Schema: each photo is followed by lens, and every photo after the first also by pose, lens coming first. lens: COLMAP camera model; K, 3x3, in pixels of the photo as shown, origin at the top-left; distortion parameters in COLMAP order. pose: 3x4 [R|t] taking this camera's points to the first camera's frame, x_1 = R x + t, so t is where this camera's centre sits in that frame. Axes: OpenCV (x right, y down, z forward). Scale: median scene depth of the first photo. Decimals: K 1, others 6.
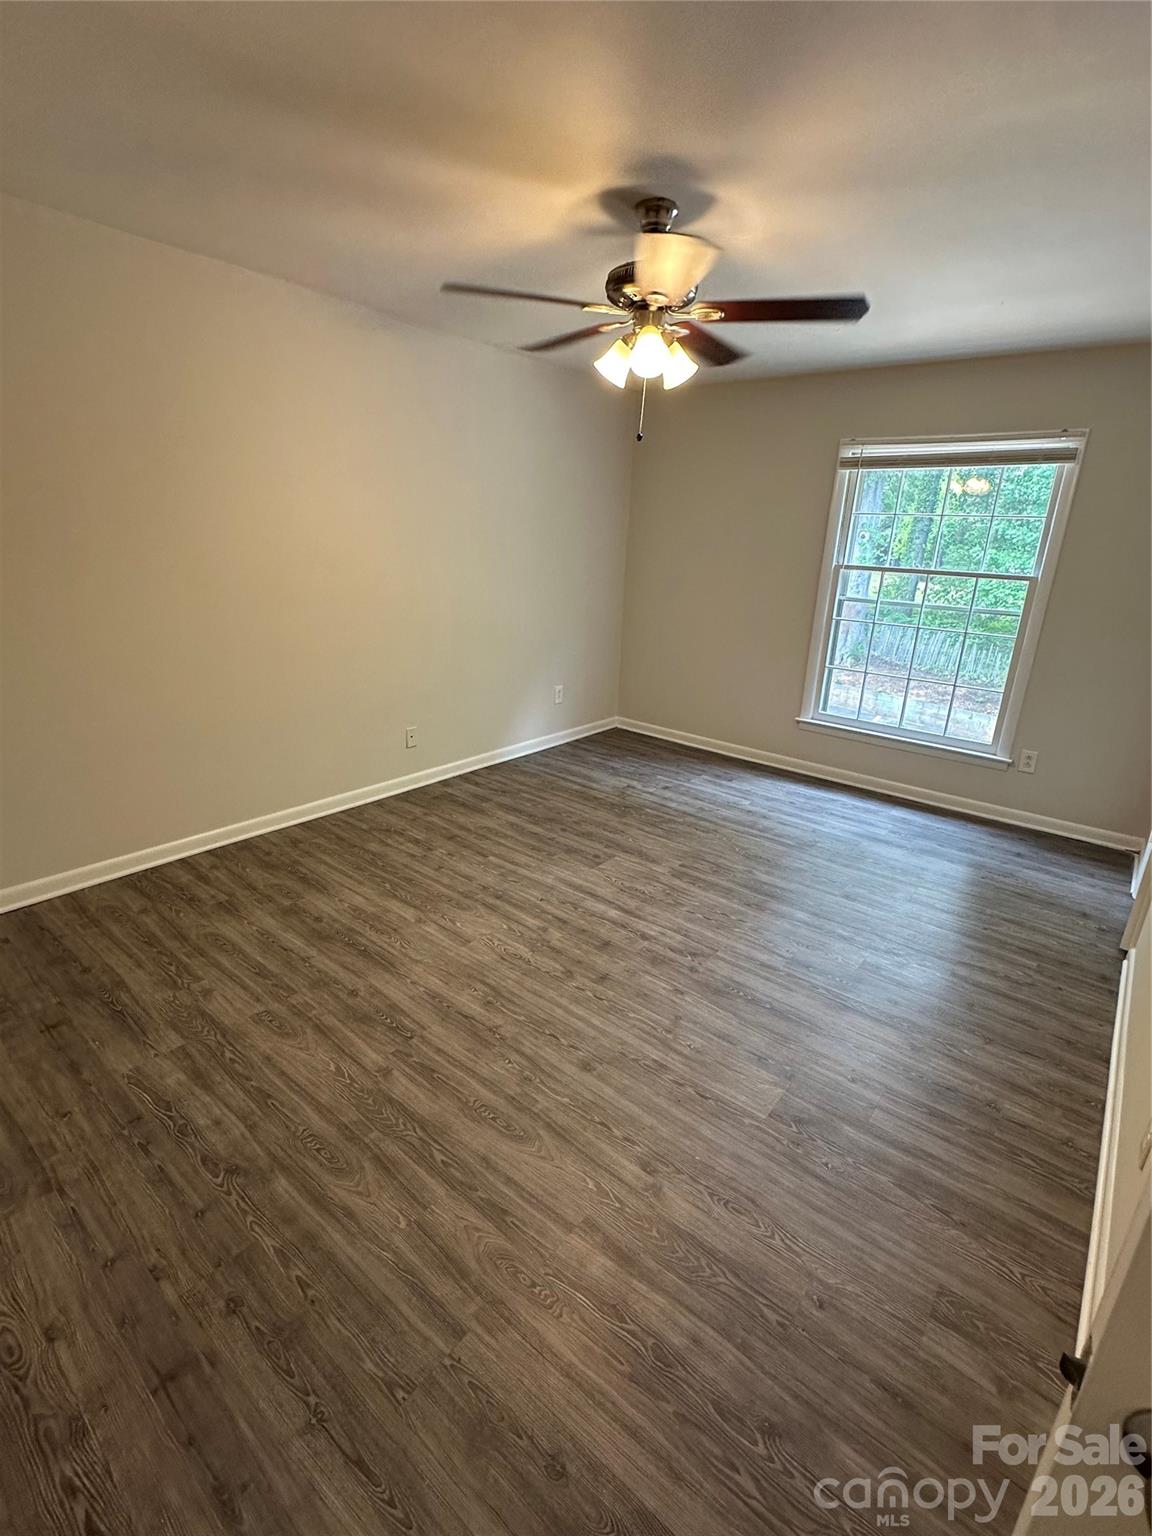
lens RADIAL K [[722.0, 0, 572.6], [0, 722.0, 774.4], [0, 0, 1]] dist [-0.004551, 0.000302]
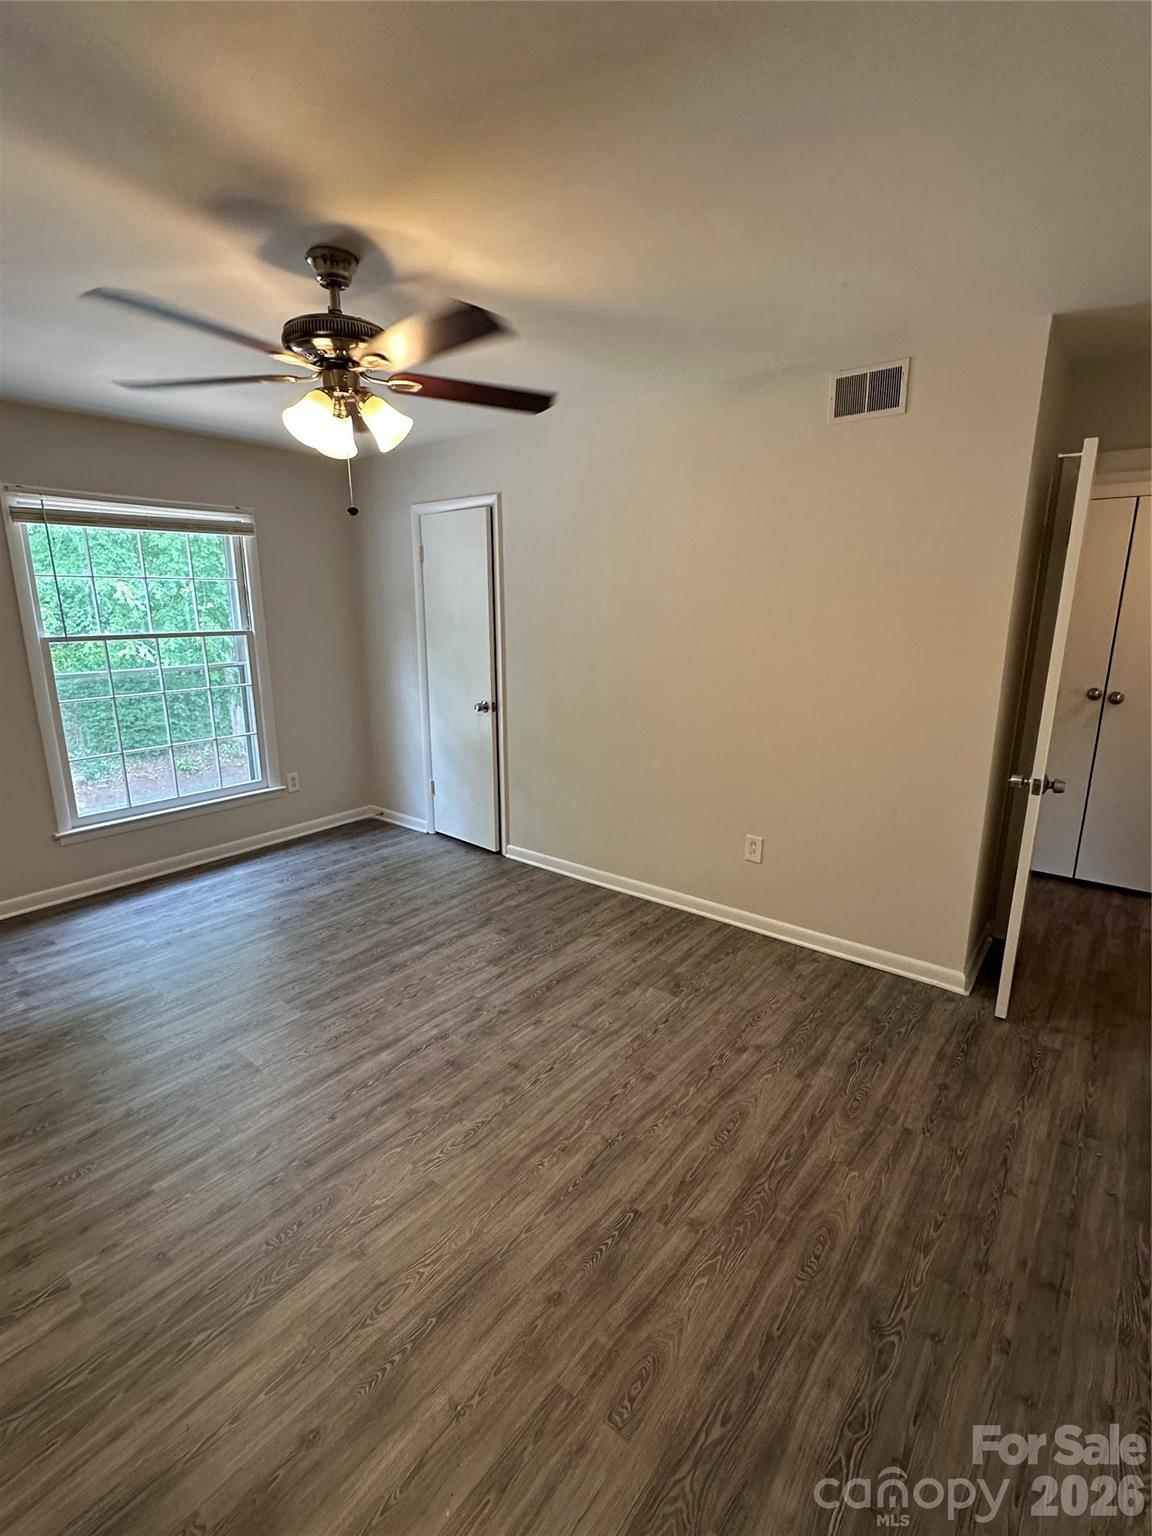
lens RADIAL K [[722.0, 0, 572.6], [0, 722.0, 774.4], [0, 0, 1]] dist [-0.004551, 0.000302]
pose [[-0.027686, -0.274093, 0.961305, -0.822130], [0.316133, 0.909914, 0.268545, -0.325299], [-0.948311, 0.311335, 0.061458, 0.786640]]
